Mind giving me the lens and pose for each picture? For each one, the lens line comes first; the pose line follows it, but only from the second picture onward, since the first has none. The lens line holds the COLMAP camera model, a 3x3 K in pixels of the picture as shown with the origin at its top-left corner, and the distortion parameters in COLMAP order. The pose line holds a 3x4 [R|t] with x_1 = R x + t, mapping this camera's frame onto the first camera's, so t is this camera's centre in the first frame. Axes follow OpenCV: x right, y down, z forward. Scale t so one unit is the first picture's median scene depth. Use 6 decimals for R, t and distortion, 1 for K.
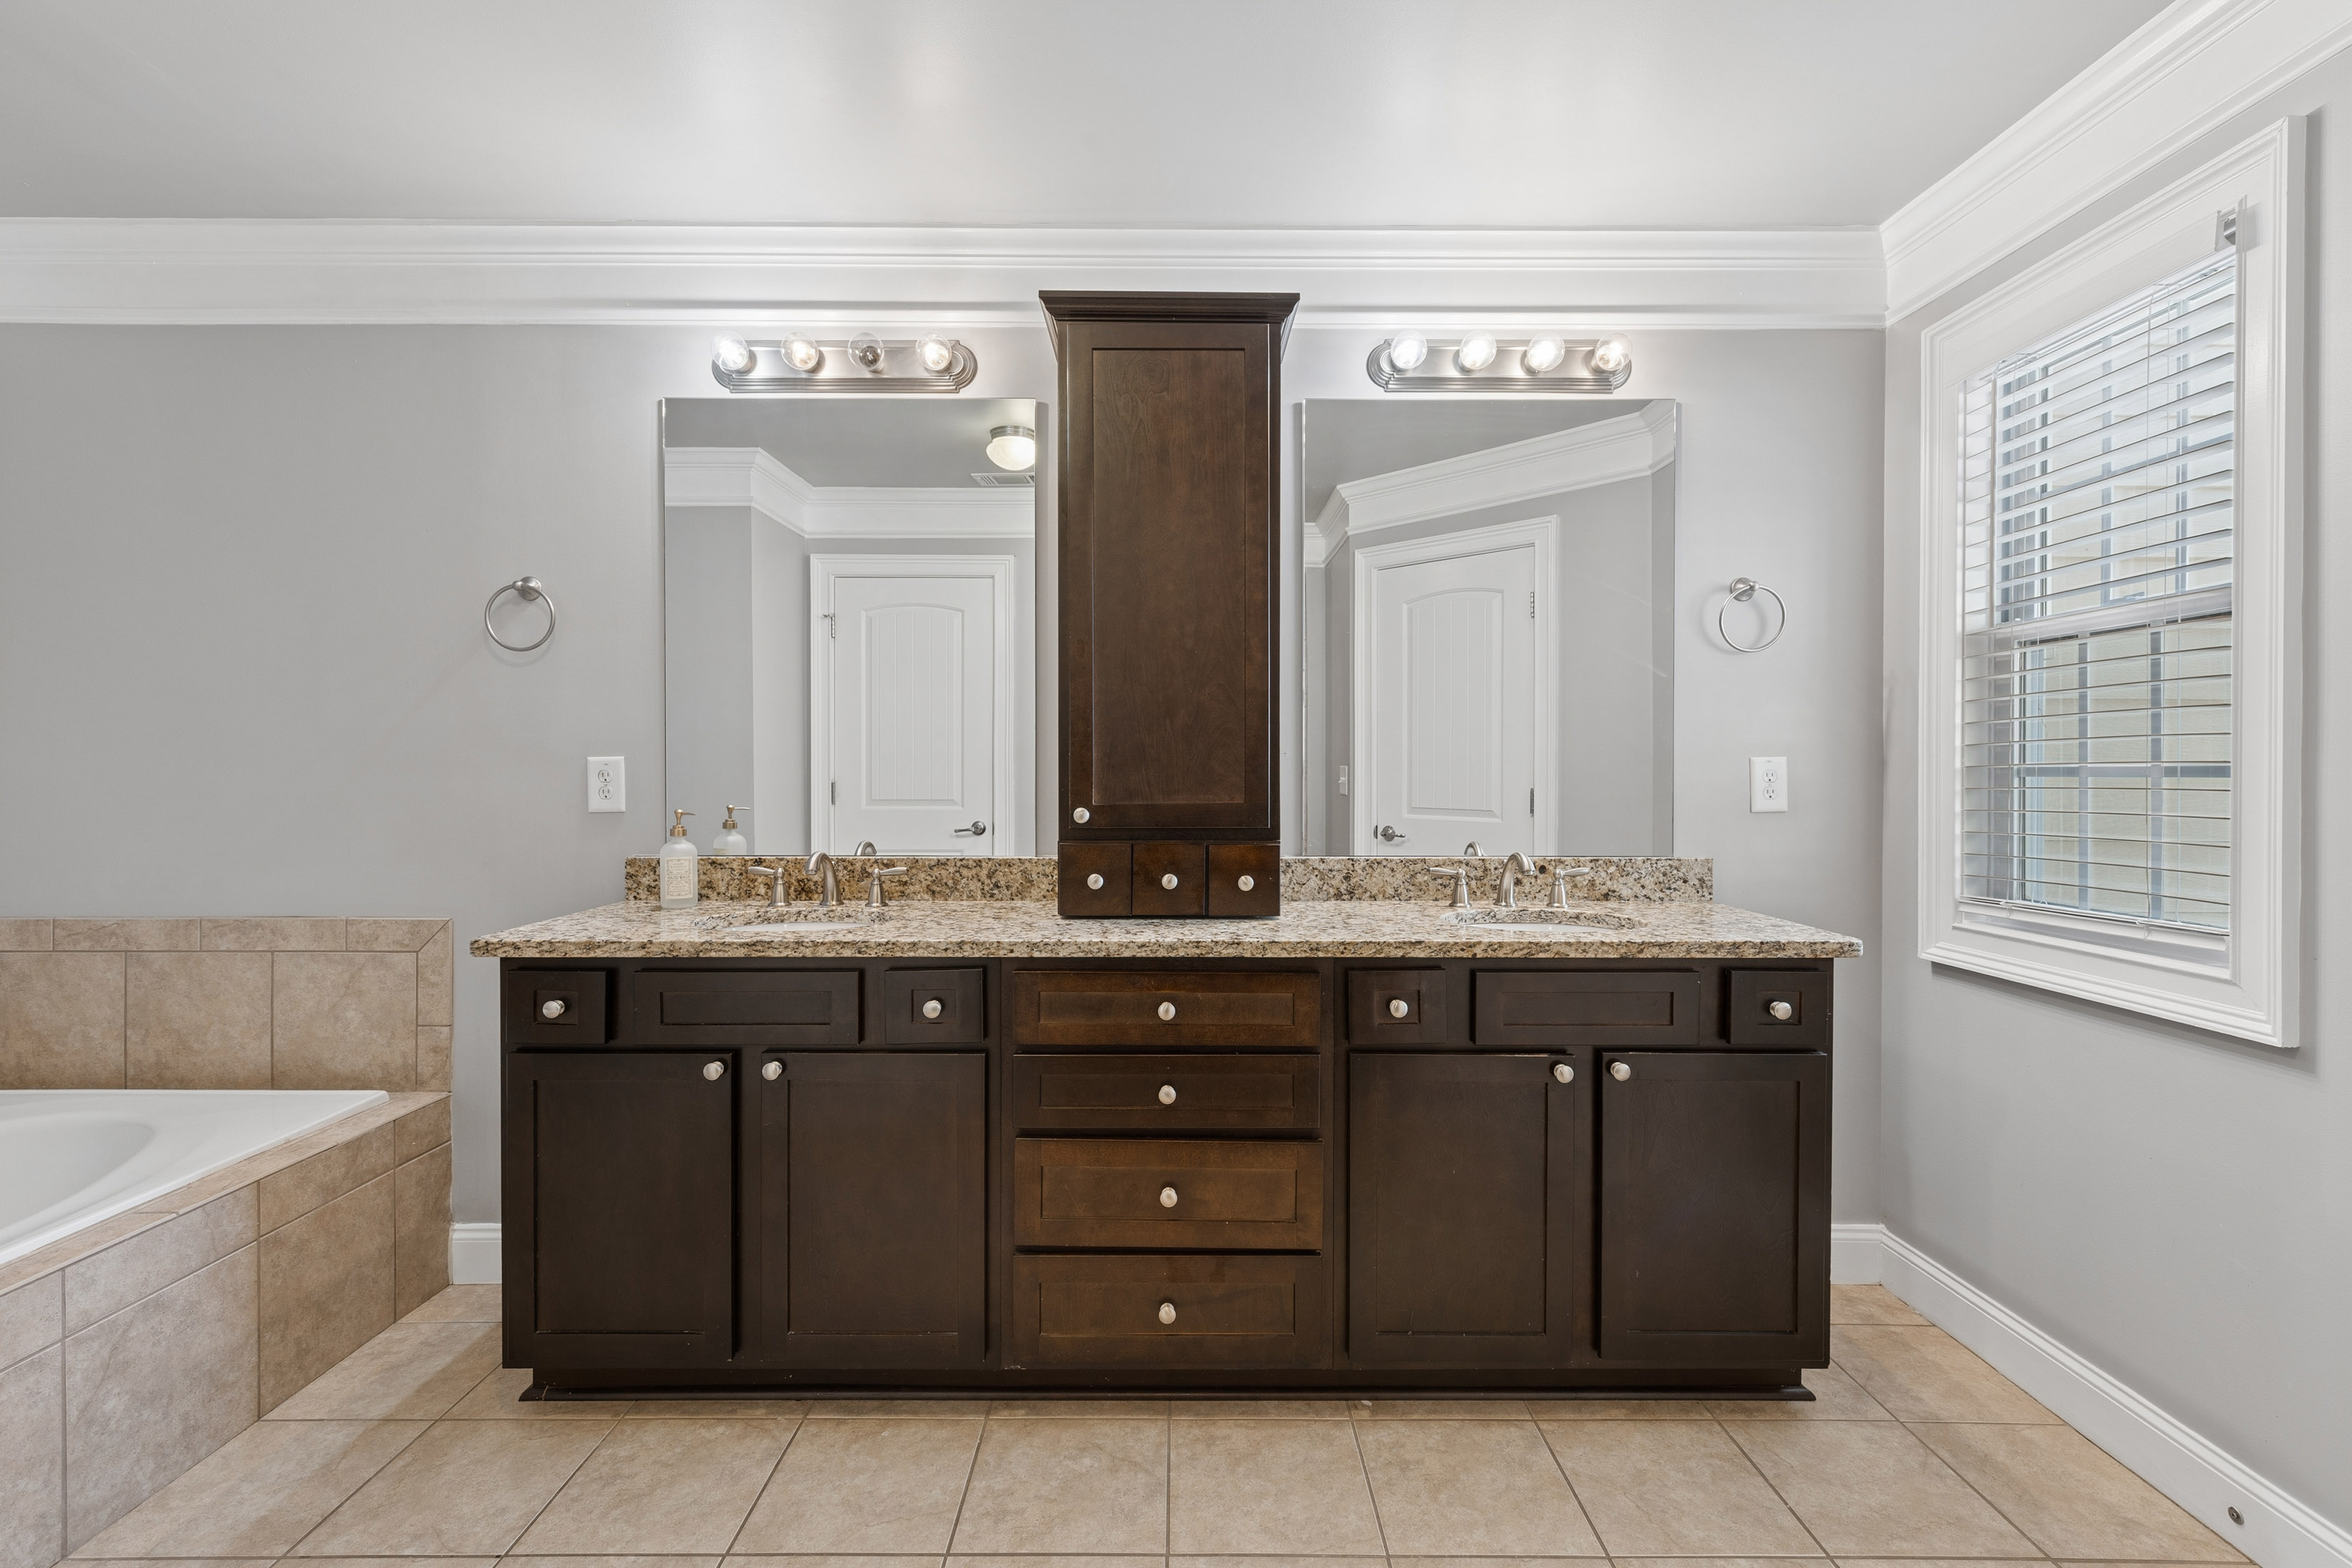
lens RADIAL K [[1054.3, 0, 1177.7], [0, 1054.3, 767.6], [0, 0, 1]] dist [0.002647, -0.000091]
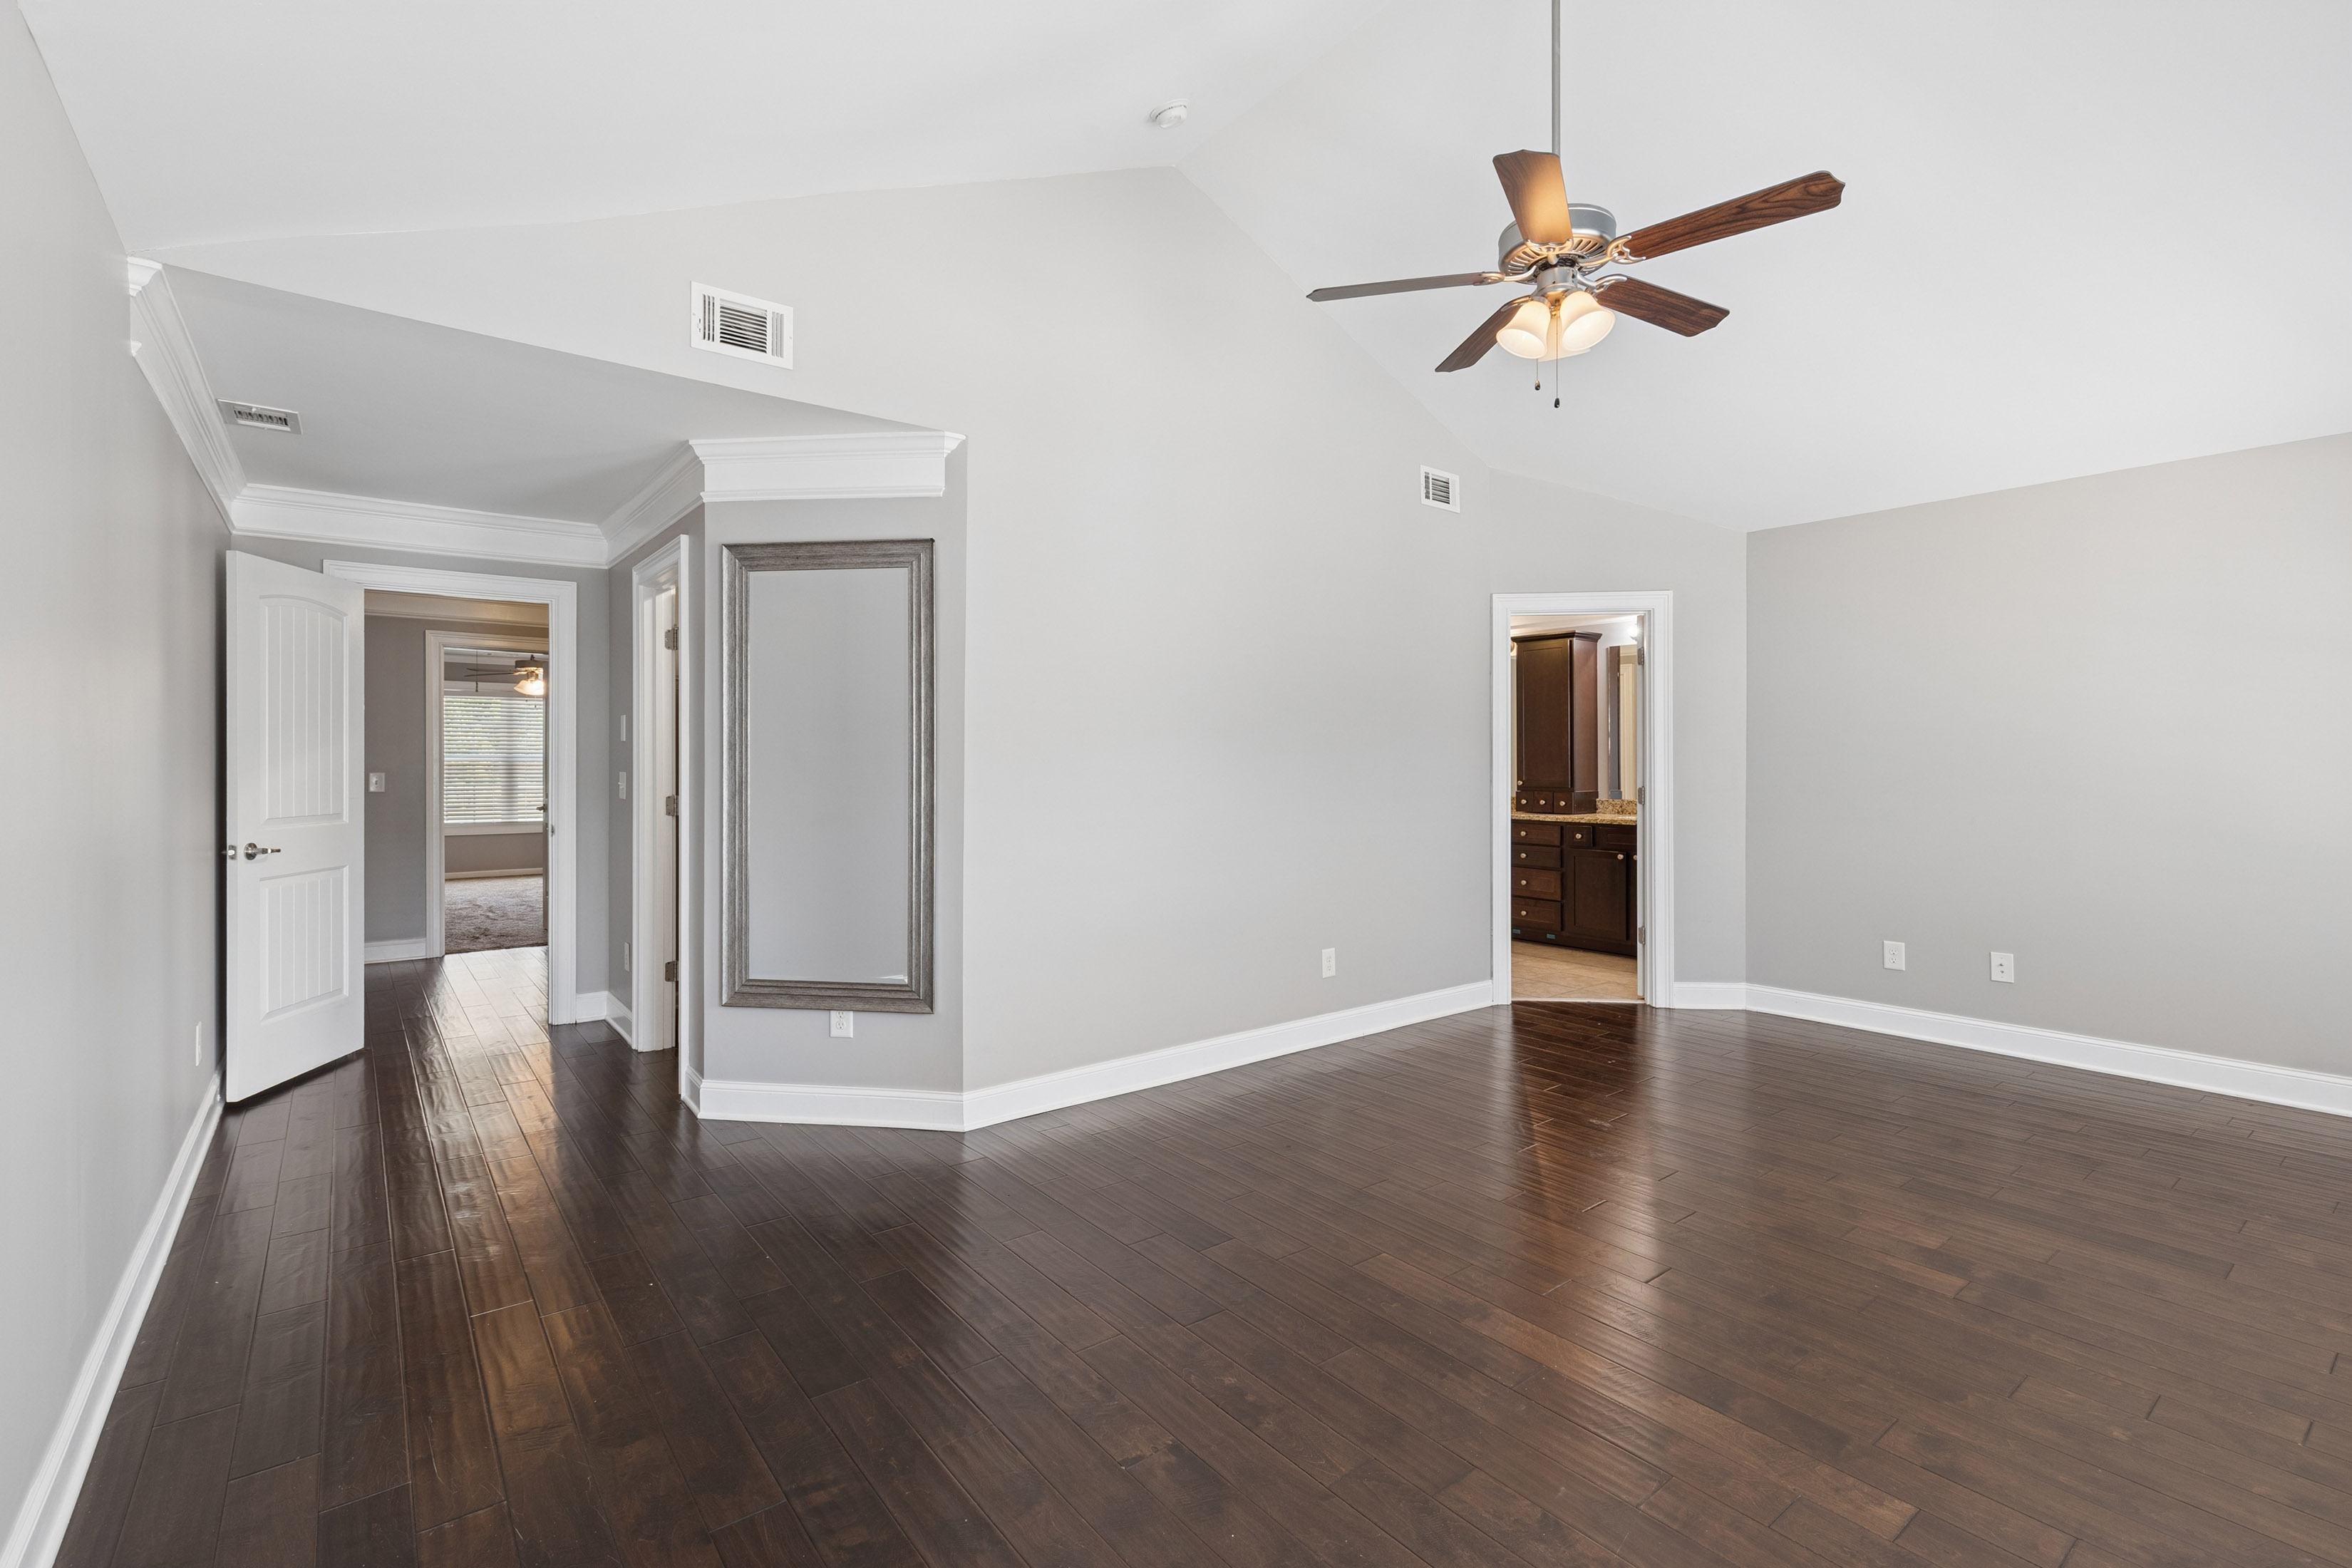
lens RADIAL K [[1054.3, 0, 1177.7], [0, 1054.3, 767.6], [0, 0, 1]] dist [0.002647, -0.000091]
pose [[0.617486, -0.002060, -0.786579, 2.230014], [0.004625, 0.999989, 0.001012, -0.020534], [0.786568, -0.004263, 0.617489, -2.356349]]
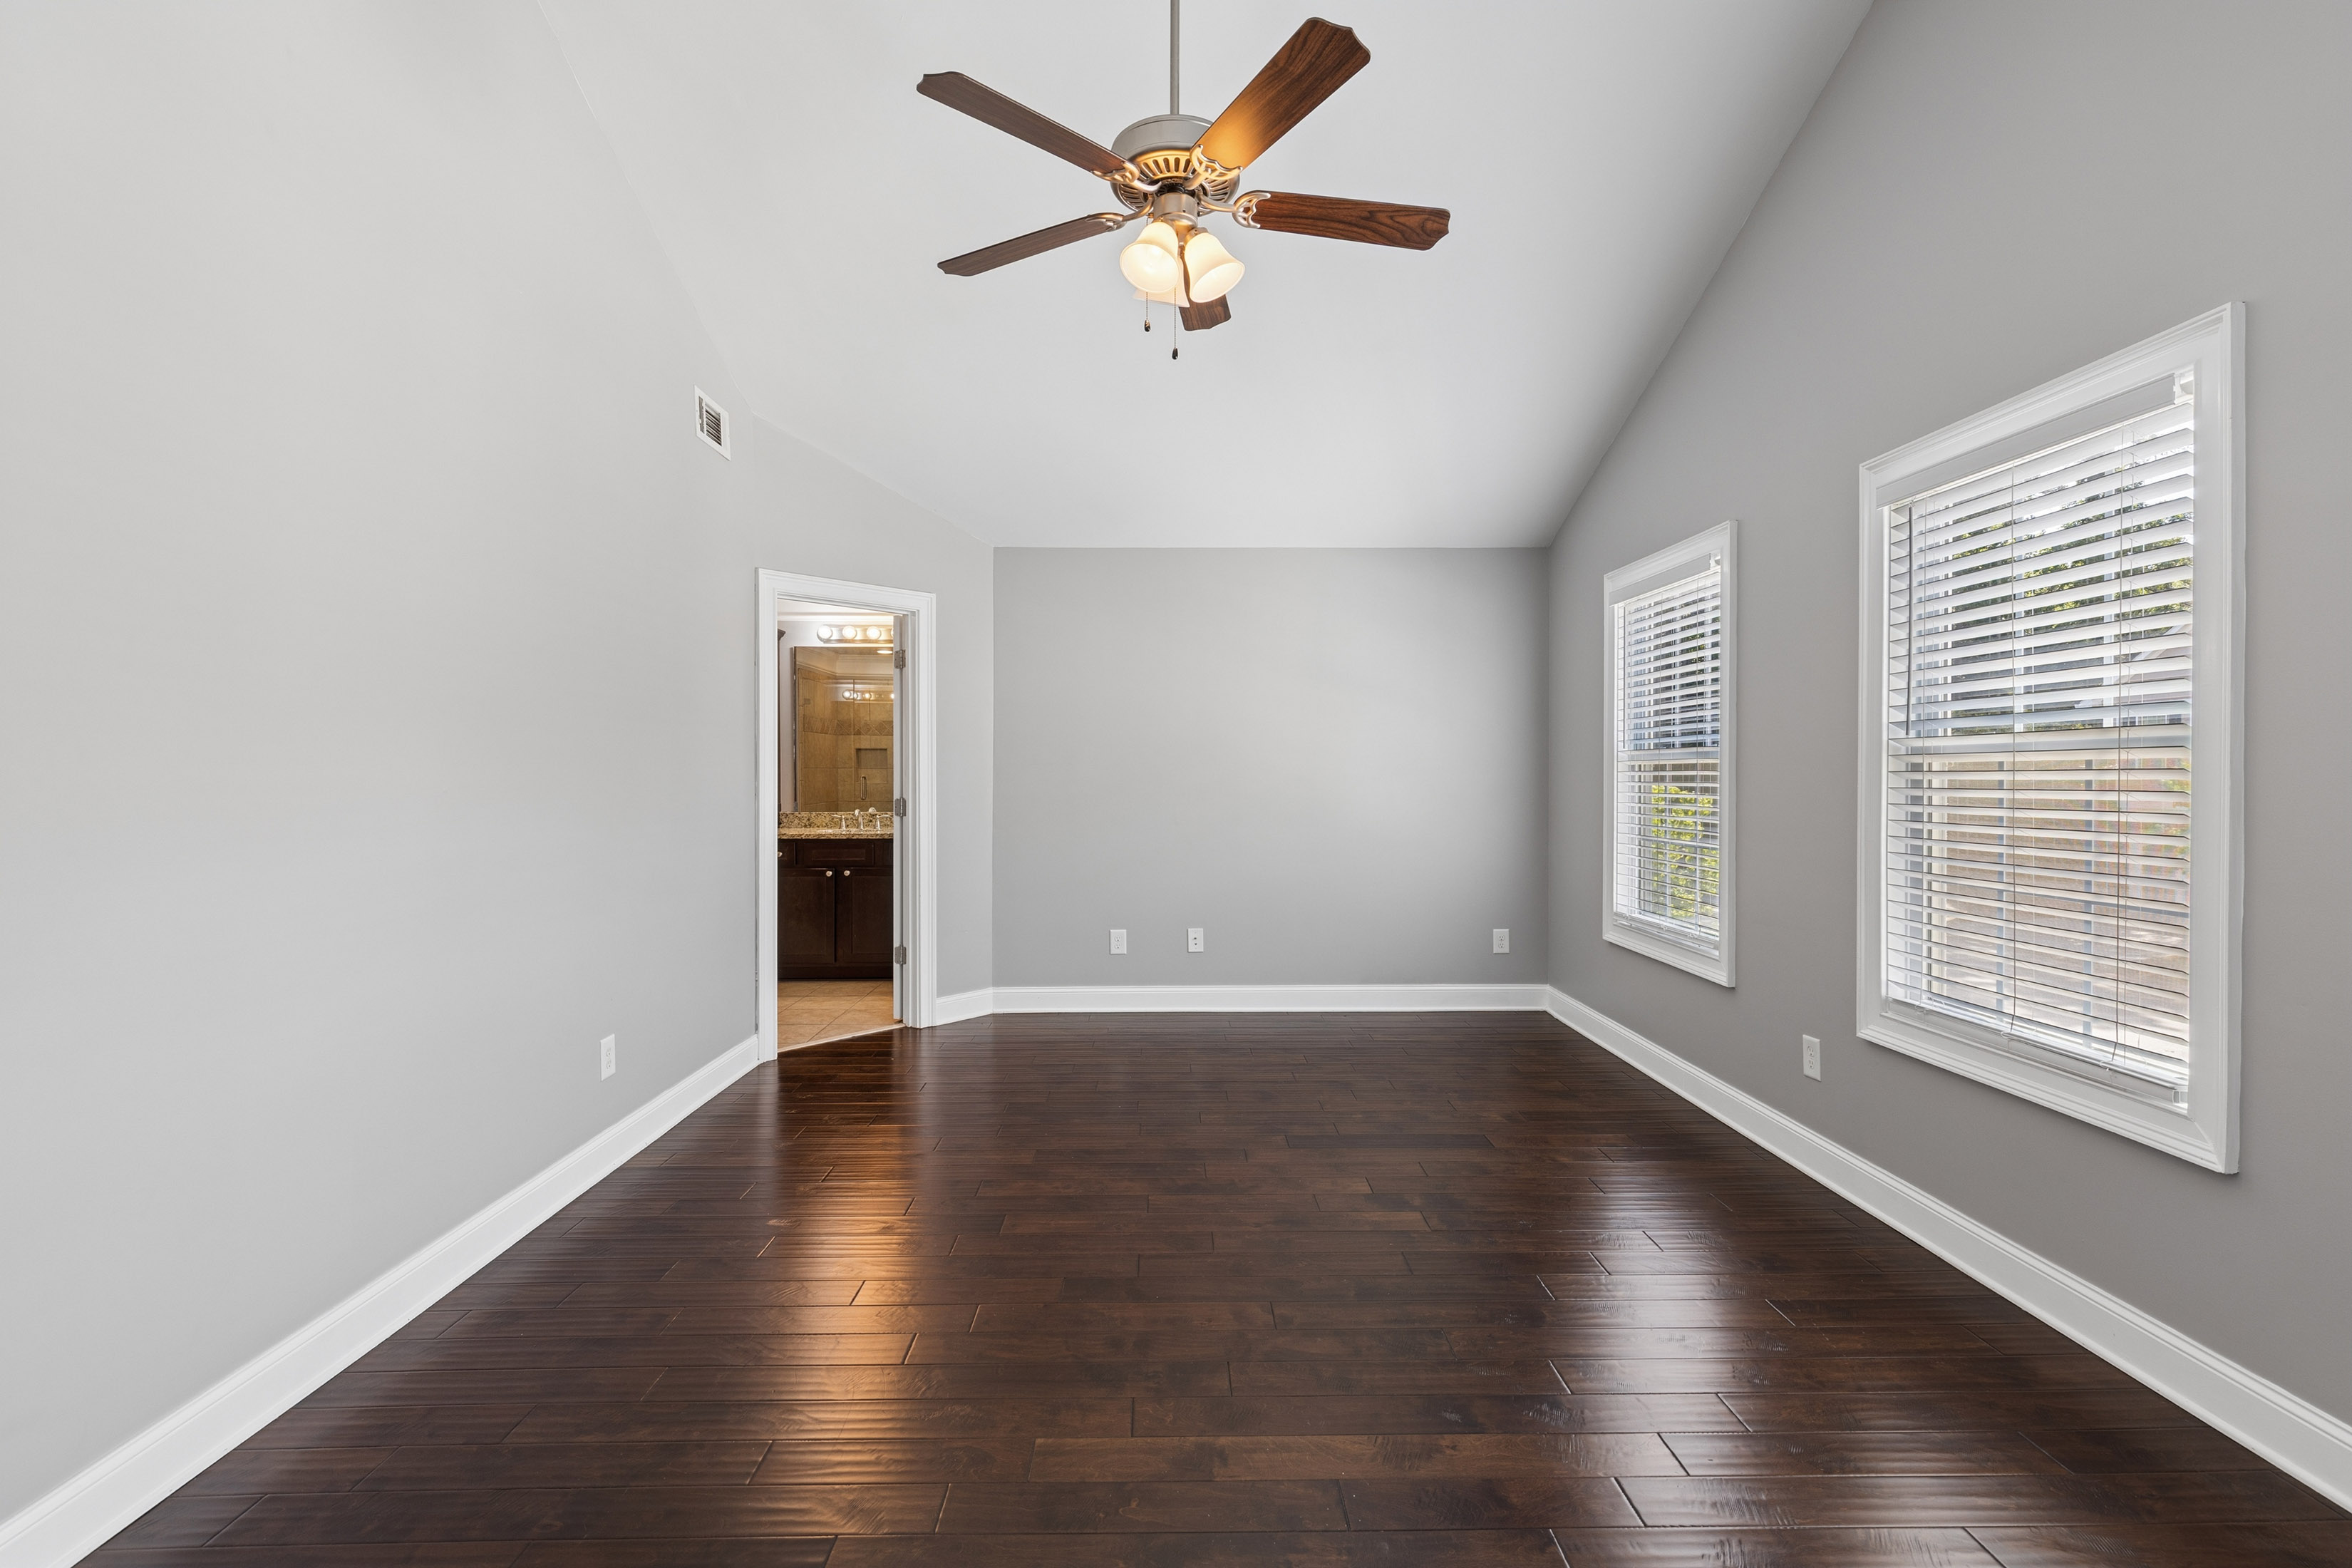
lens RADIAL K [[1049.3, 0, 1176.9], [0, 1049.3, 780.1], [0, 0, 1]] dist [0.003520, -0.000832]
pose [[0.999770, -0.005231, 0.020808, 1.379434], [0.005061, 0.999954, 0.008183, -0.022155], [-0.020850, -0.008076, 0.999750, -2.296514]]
